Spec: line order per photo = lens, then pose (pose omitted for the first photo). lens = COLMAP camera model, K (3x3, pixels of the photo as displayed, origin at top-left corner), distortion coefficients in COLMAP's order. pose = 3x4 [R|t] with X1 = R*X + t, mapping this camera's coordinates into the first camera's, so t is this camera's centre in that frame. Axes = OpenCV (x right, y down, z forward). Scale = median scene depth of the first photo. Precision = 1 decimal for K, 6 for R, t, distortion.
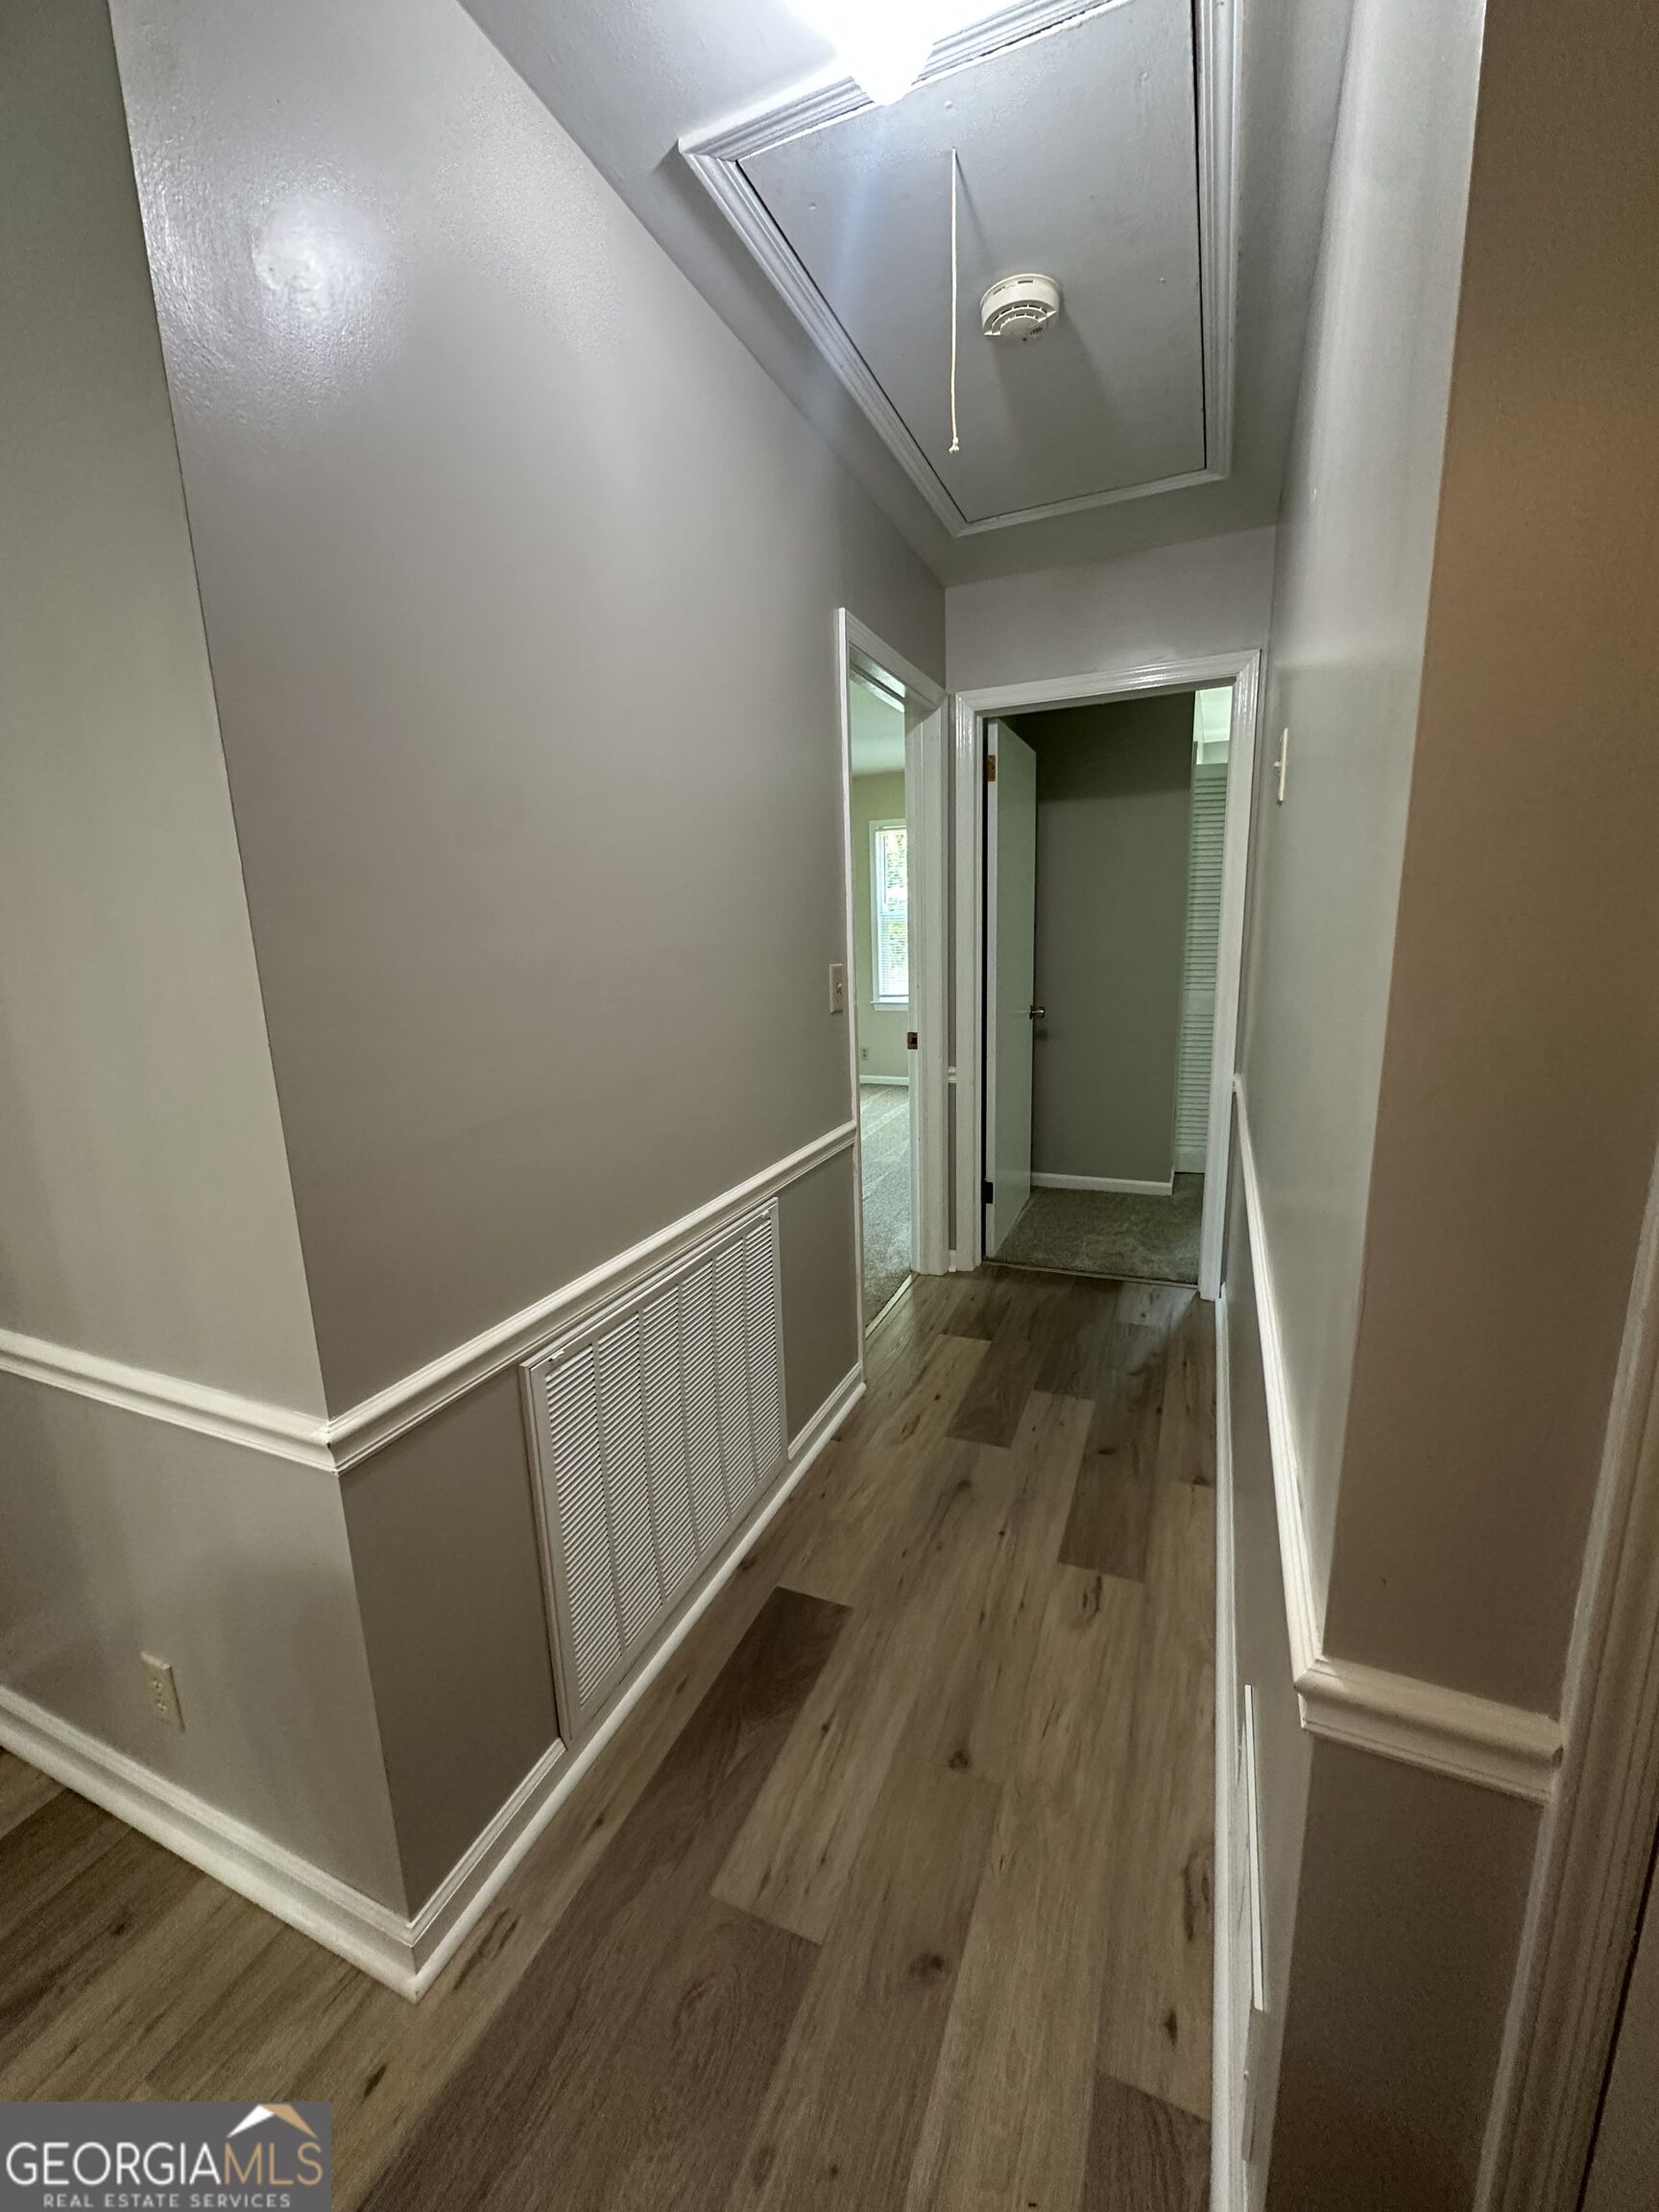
lens RADIAL K [[870.3, 0, 836.8], [0, 870.3, 1097.3], [0, 0, 1]] dist [0.001691, 0.000963]
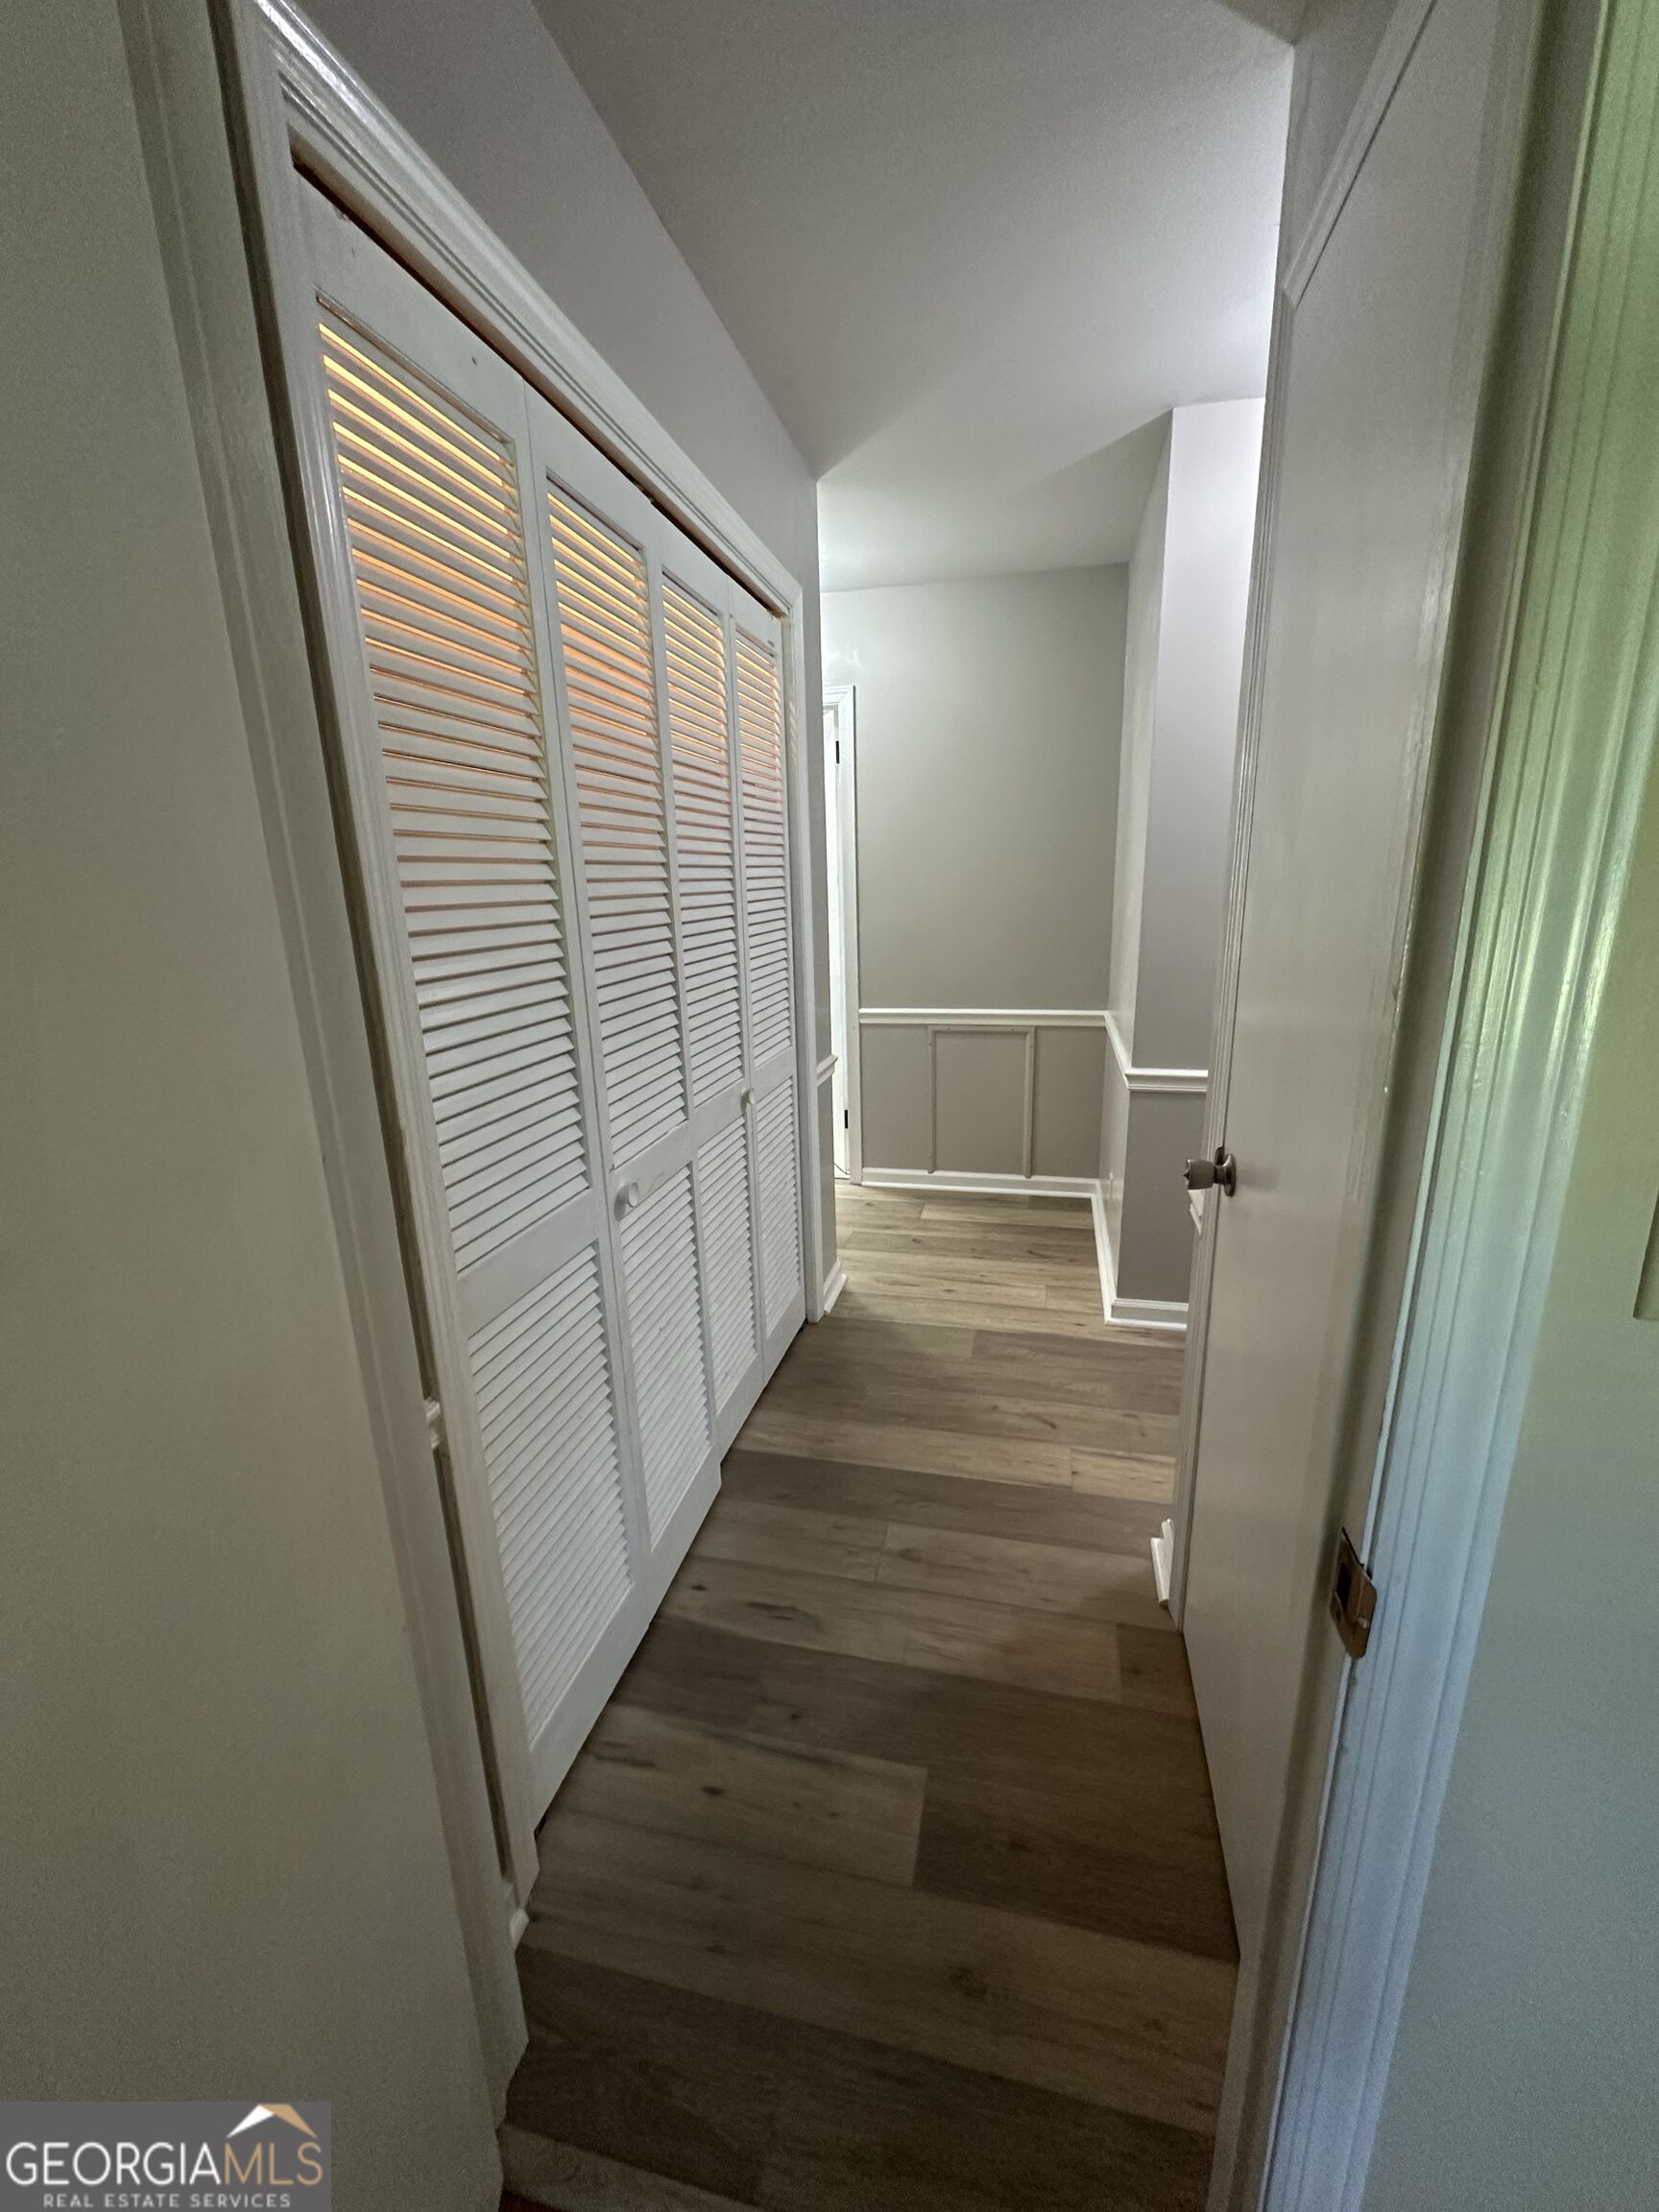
lens RADIAL K [[870.3, 0, 836.8], [0, 870.3, 1097.3], [0, 0, 1]] dist [0.001691, 0.000963]
pose [[0.170911, 0.270750, -0.947356, 1.575448], [-0.183502, 0.953428, 0.239379, 0.015809], [0.968048, 0.132929, 0.212635, -0.312085]]
